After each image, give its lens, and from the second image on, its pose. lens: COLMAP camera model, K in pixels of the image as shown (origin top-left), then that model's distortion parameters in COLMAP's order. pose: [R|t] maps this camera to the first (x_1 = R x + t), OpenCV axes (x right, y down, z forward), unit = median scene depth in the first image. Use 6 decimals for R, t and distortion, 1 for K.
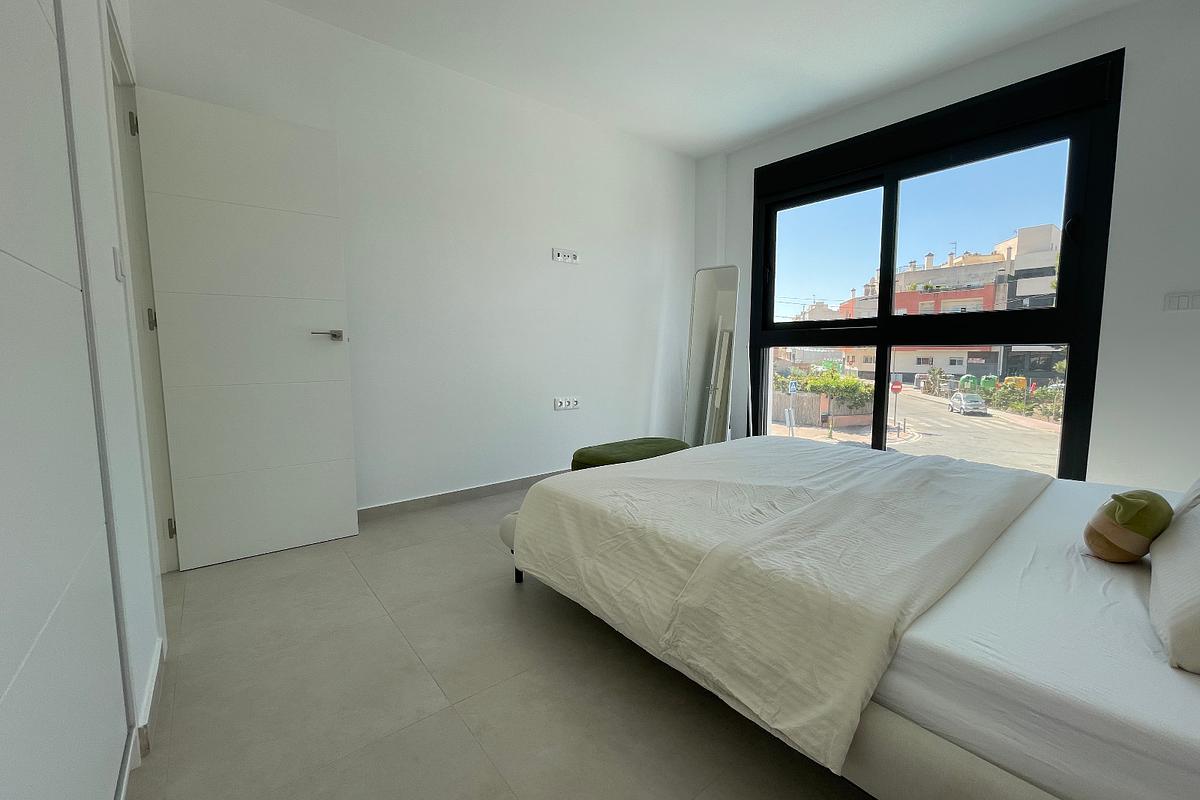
lens RADIAL K [[486.3, 0, 595.8], [0, 486.3, 398.2], [0, 0, 1]] dist [-0.003975, 0.000967]
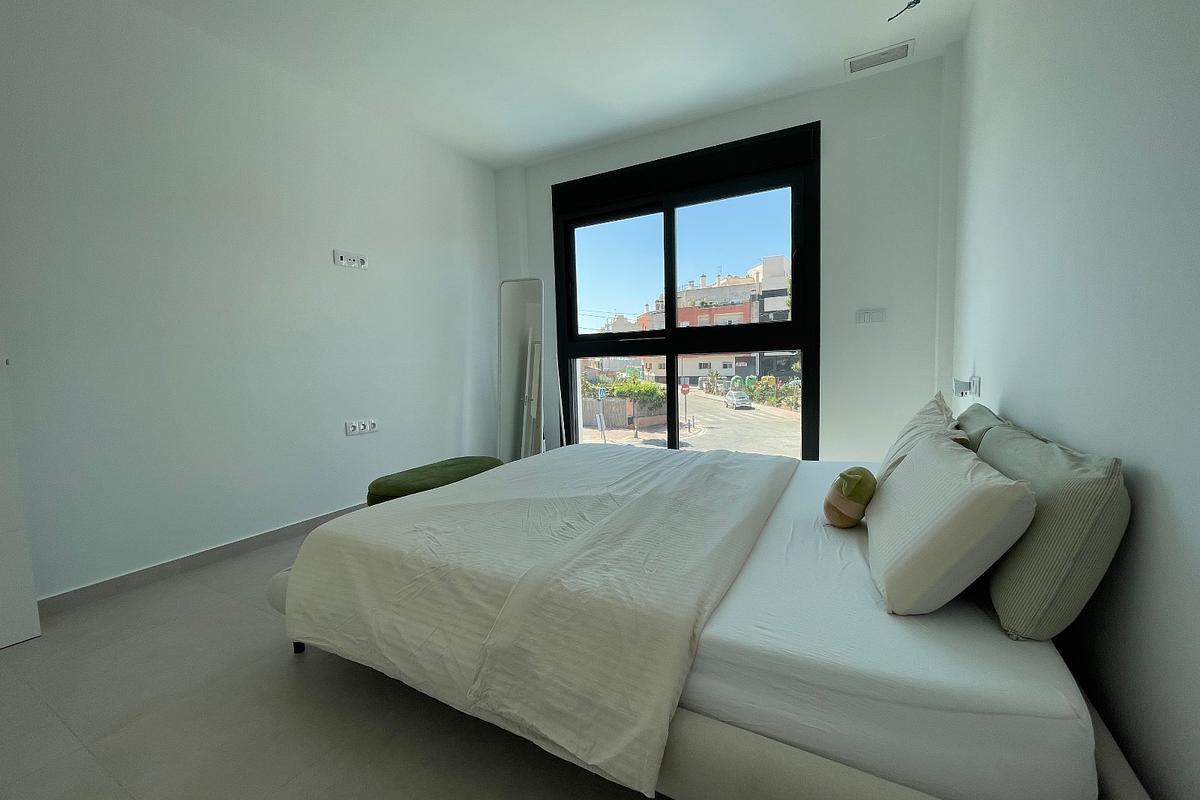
lens RADIAL K [[486.3, 0, 595.8], [0, 486.3, 398.2], [0, 0, 1]] dist [-0.003975, 0.000967]
pose [[0.930592, -0.052555, 0.362265, 0.038073], [0.060977, 0.998069, -0.011846, -0.010154], [-0.360943, 0.033114, 0.932000, 0.048312]]
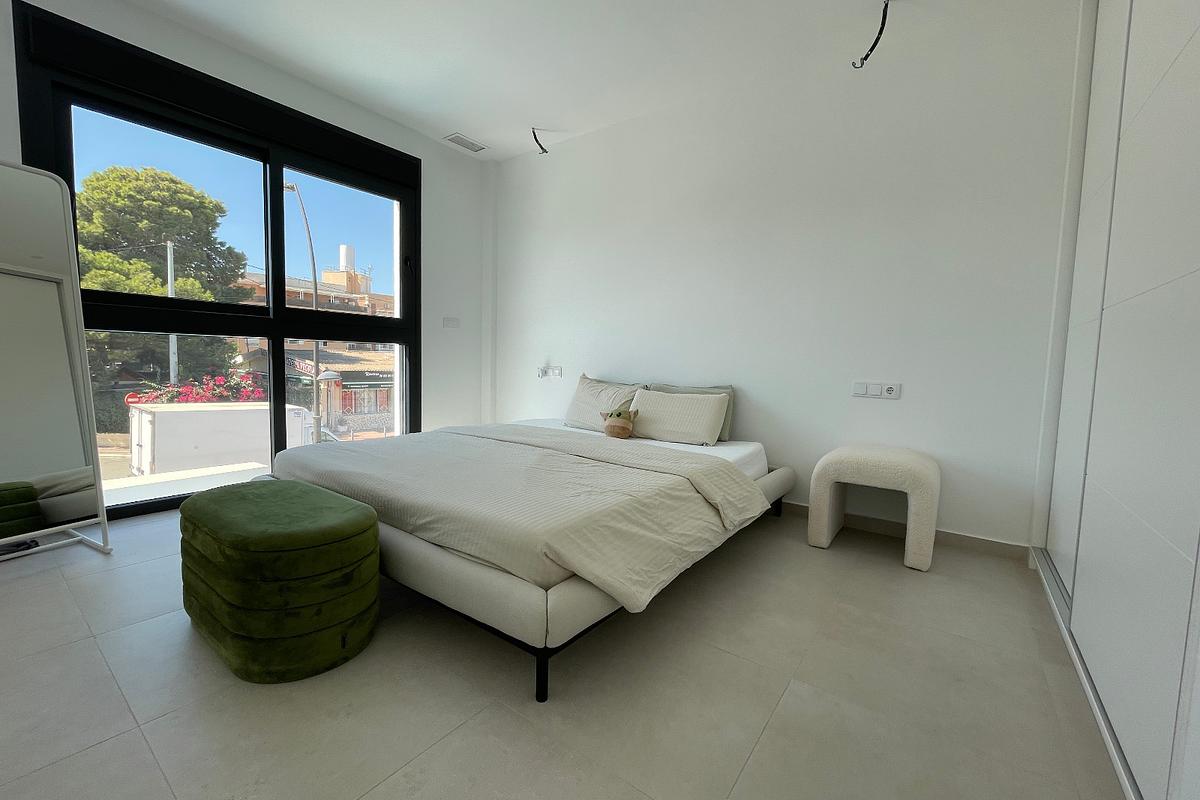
lens RADIAL K [[486.3, 0, 595.8], [0, 486.3, 398.2], [0, 0, 1]] dist [-0.003975, 0.000967]
pose [[-0.250537, -0.075592, 0.965151, -0.865234], [0.068270, 0.993085, 0.095502, -0.076426], [-0.965697, 0.089818, -0.243644, 1.198353]]
